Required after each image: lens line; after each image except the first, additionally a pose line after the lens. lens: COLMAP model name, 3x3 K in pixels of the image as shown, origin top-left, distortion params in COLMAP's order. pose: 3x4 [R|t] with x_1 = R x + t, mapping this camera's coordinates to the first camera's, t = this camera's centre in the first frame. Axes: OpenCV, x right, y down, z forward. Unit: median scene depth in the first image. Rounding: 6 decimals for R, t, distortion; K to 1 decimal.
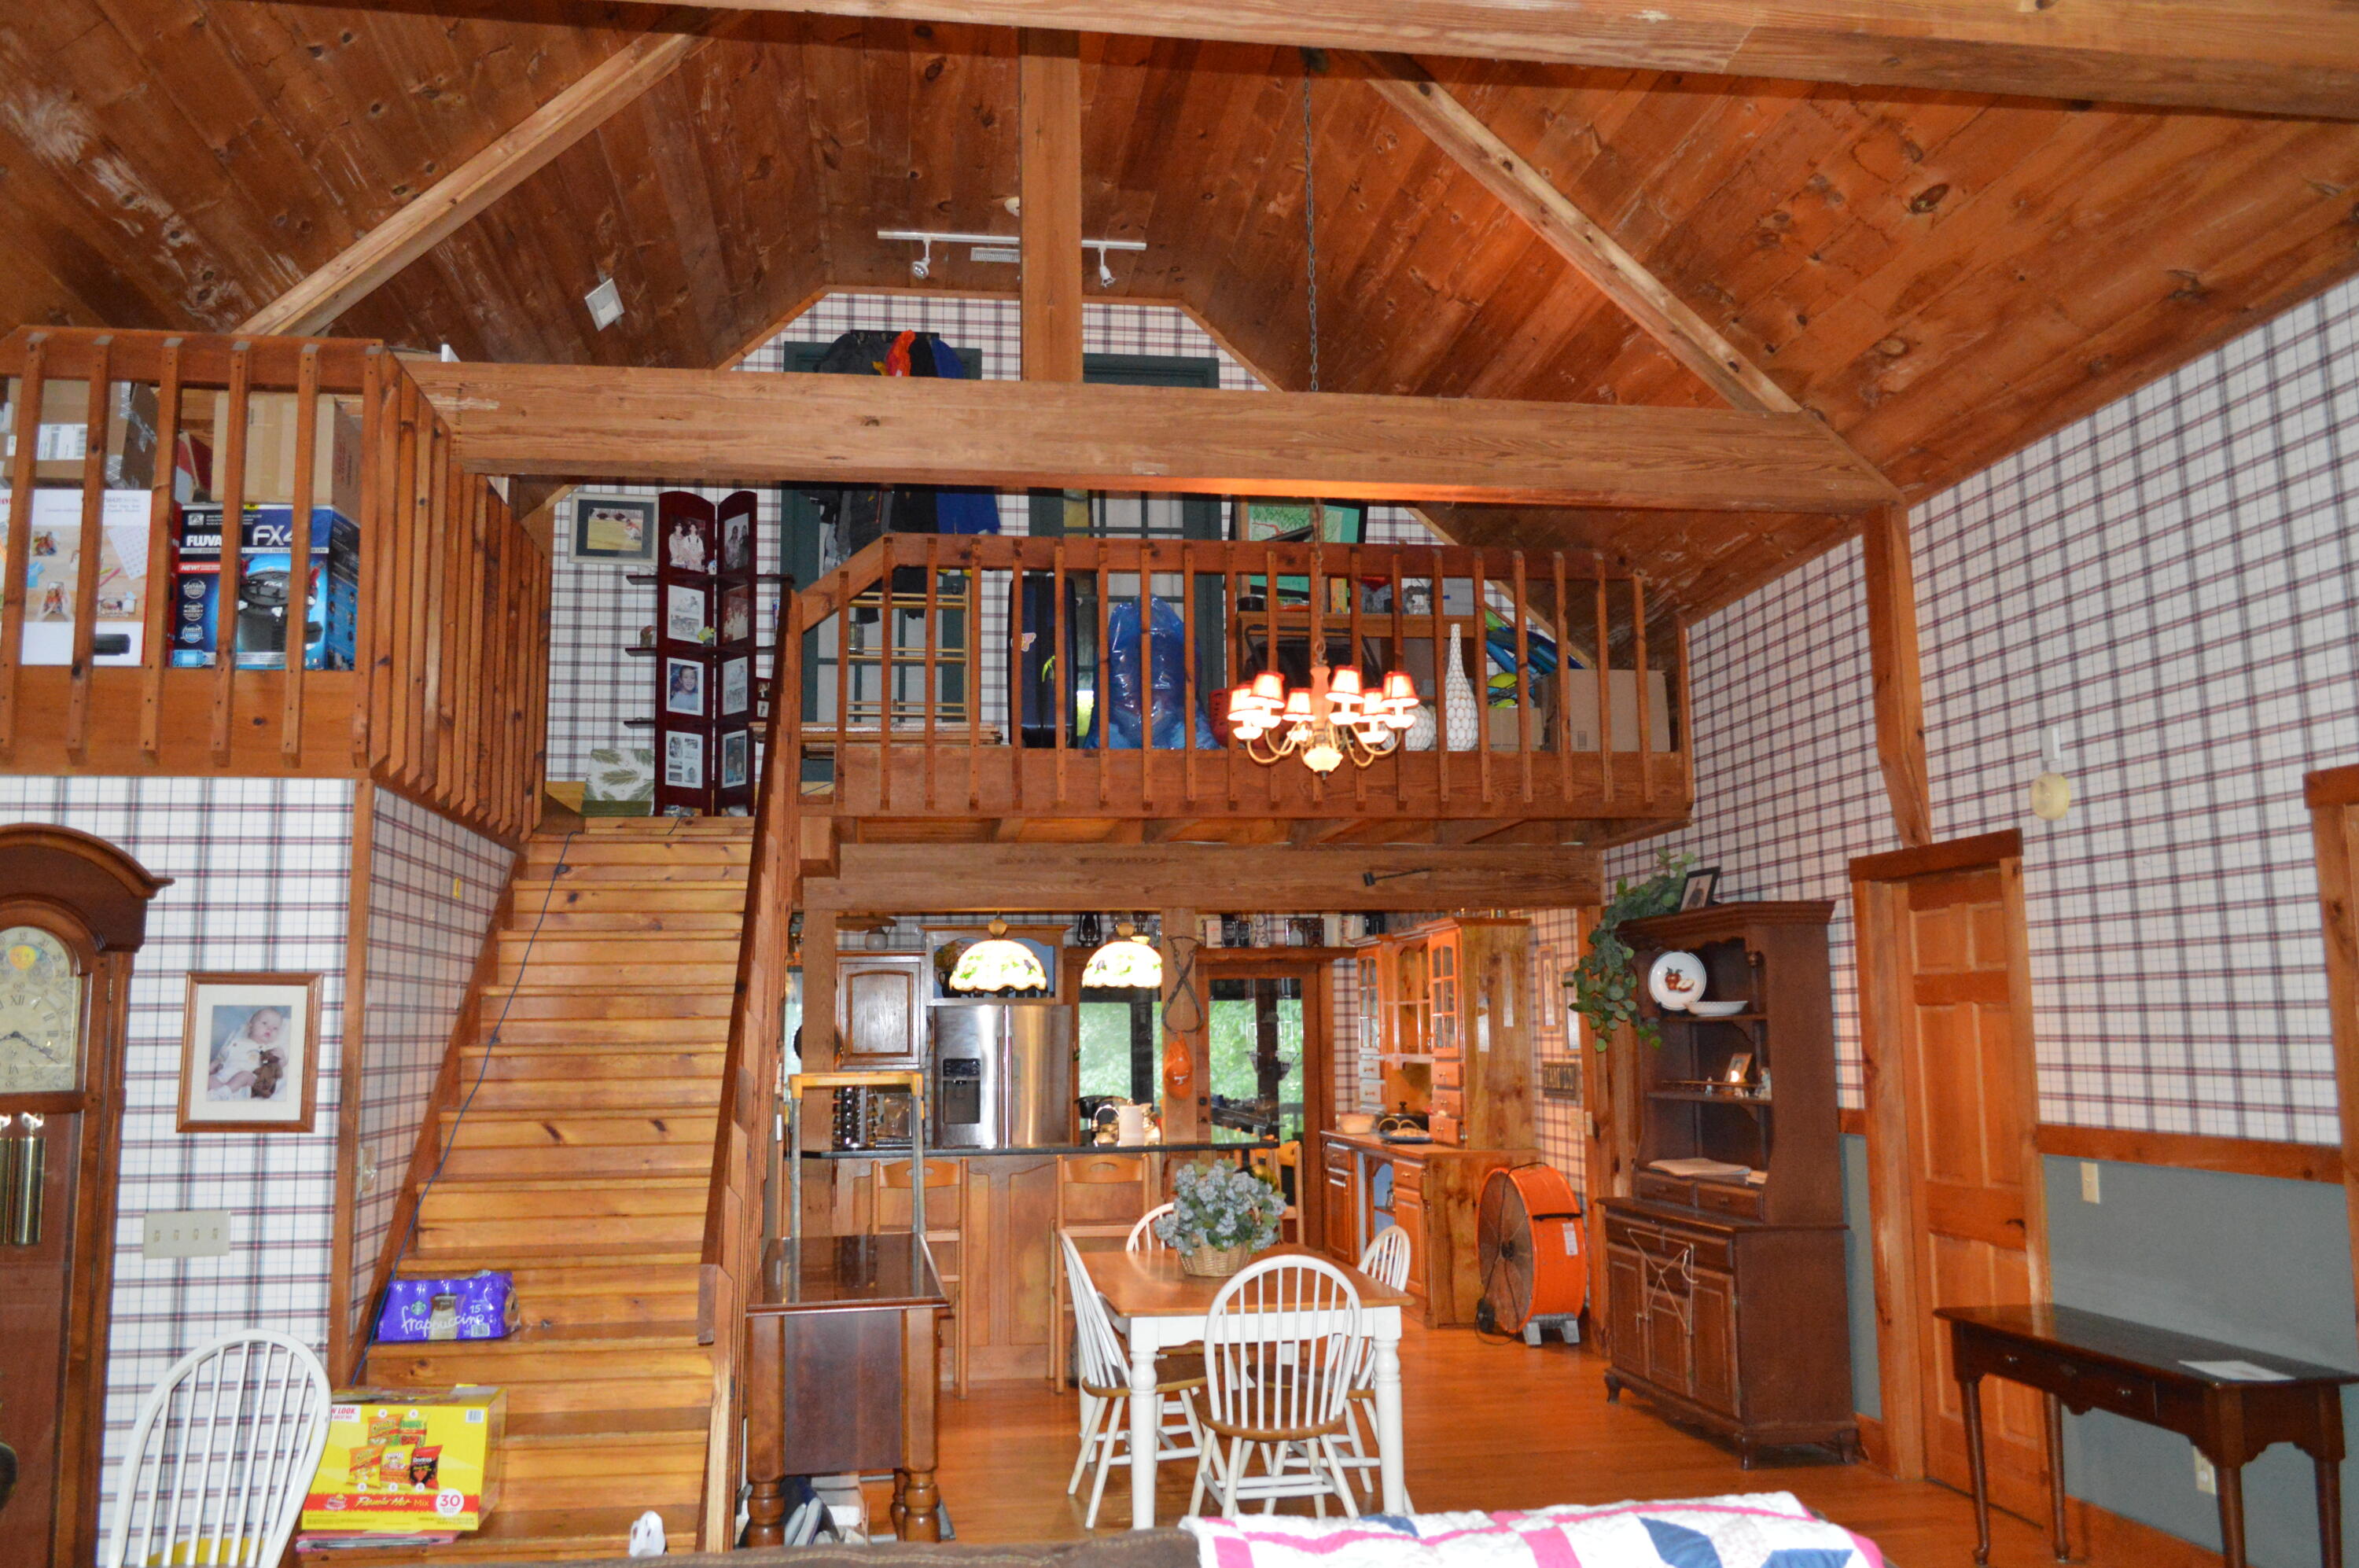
lens RADIAL K [[1864.3, 0, 1179.5], [0, 1864.3, 784.0], [0, 0, 1]] dist [-0.011333, 0.007820]
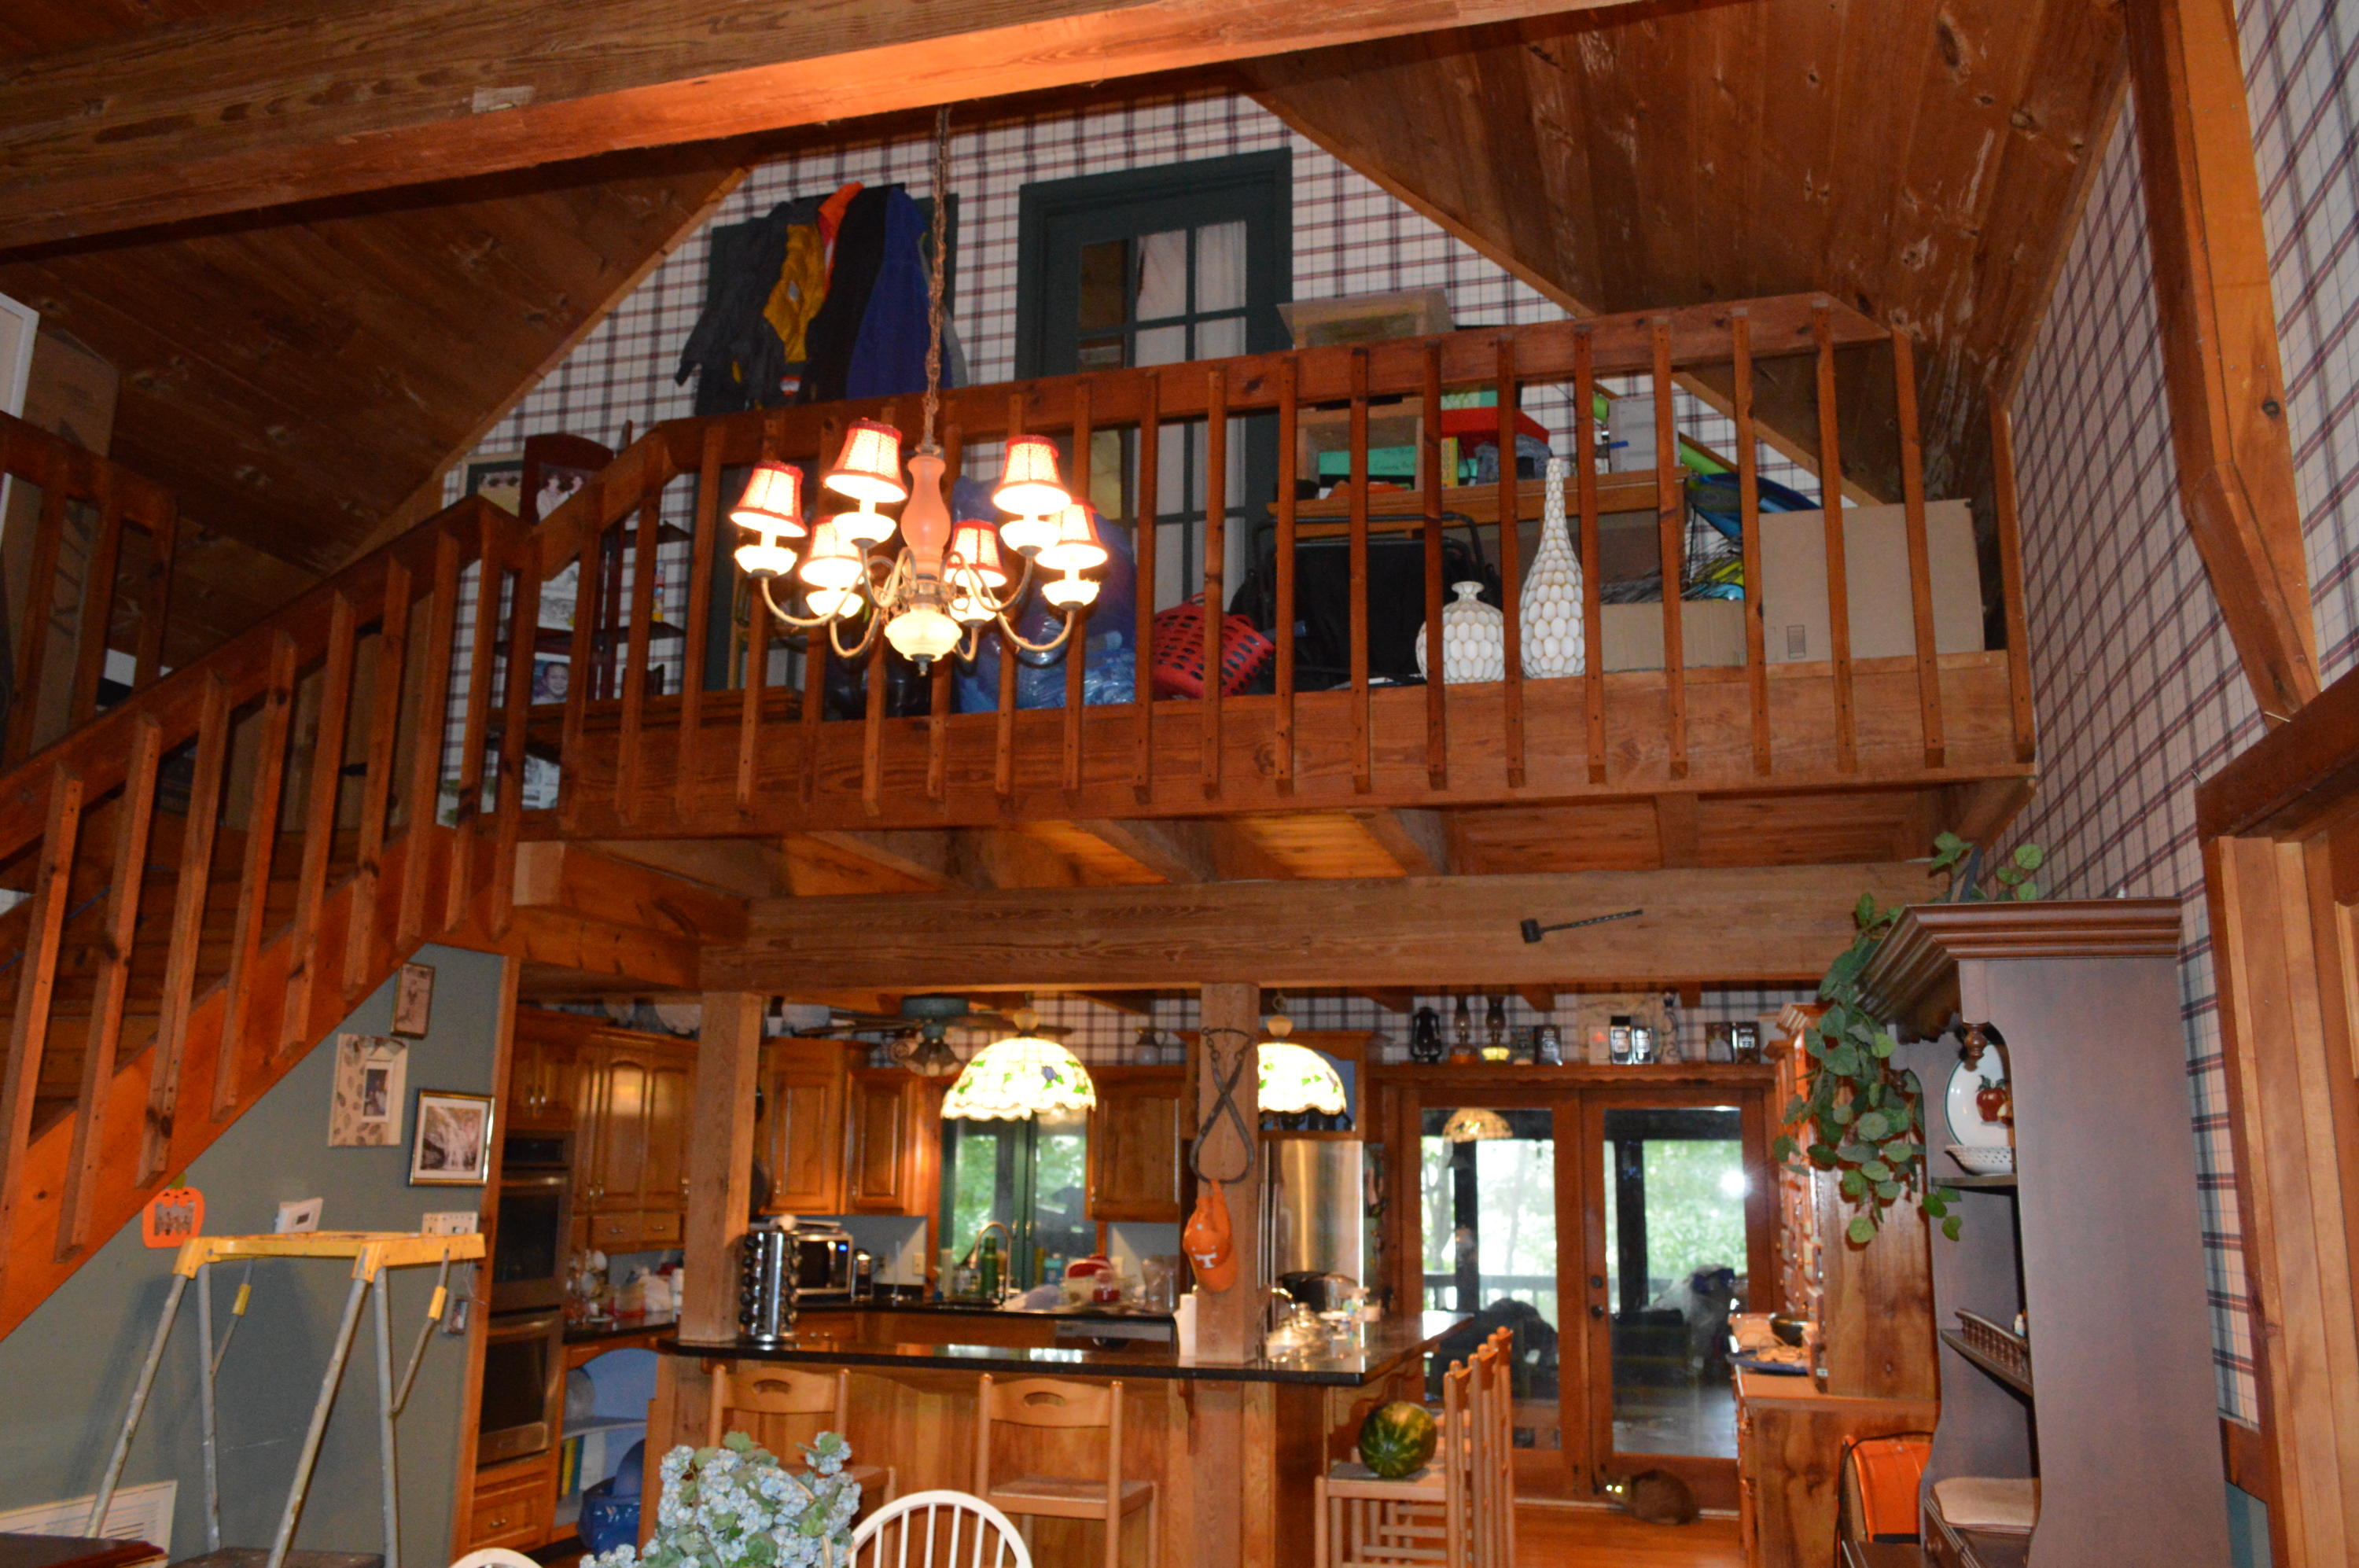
lens RADIAL K [[1864.3, 0, 1179.5], [0, 1864.3, 784.0], [0, 0, 1]] dist [-0.011333, 0.007820]
pose [[0.912240, -0.060125, -0.405220, 0.350885], [0.030209, 0.996351, -0.079826, 0.069981], [0.408541, 0.060579, 0.910728, 0.584987]]
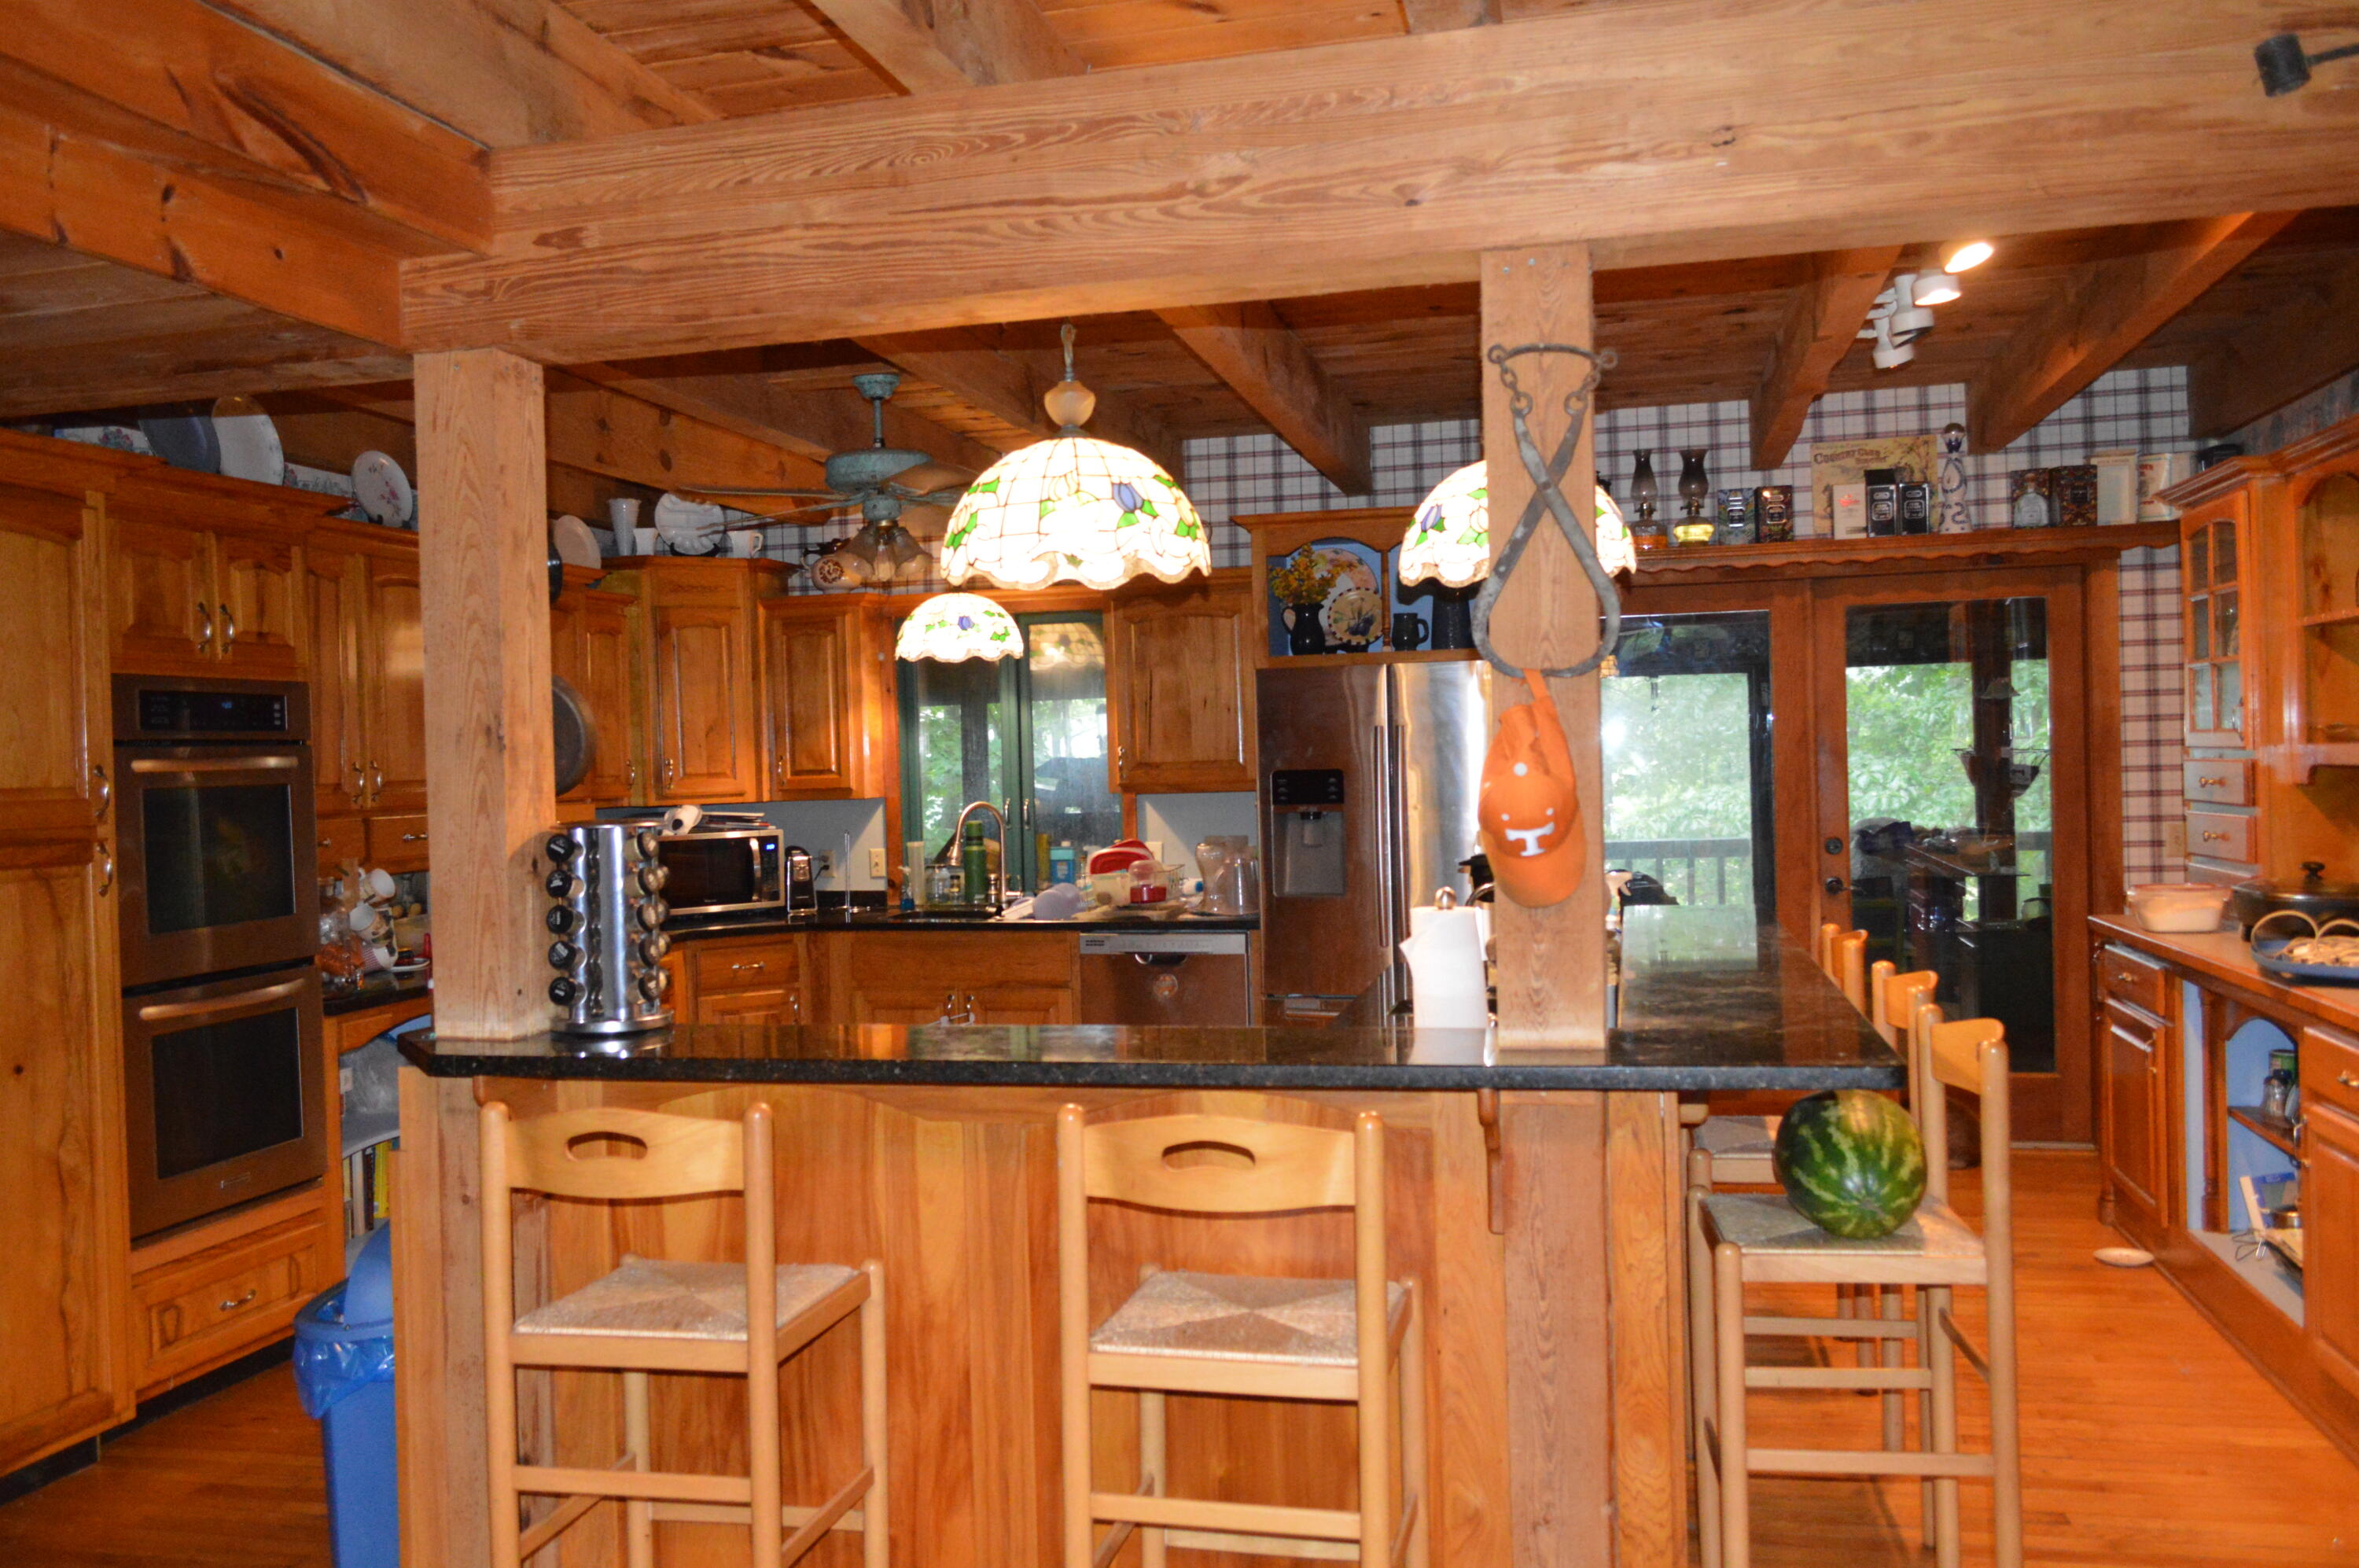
lens RADIAL K [[1864.3, 0, 1179.5], [0, 1864.3, 784.0], [0, 0, 1]] dist [-0.011333, 0.007820]
pose [[0.926161, -0.010068, -0.376994, 0.082251], [0.068207, 0.987630, 0.141190, 0.147415], [0.370909, -0.156478, 0.915391, 0.995645]]
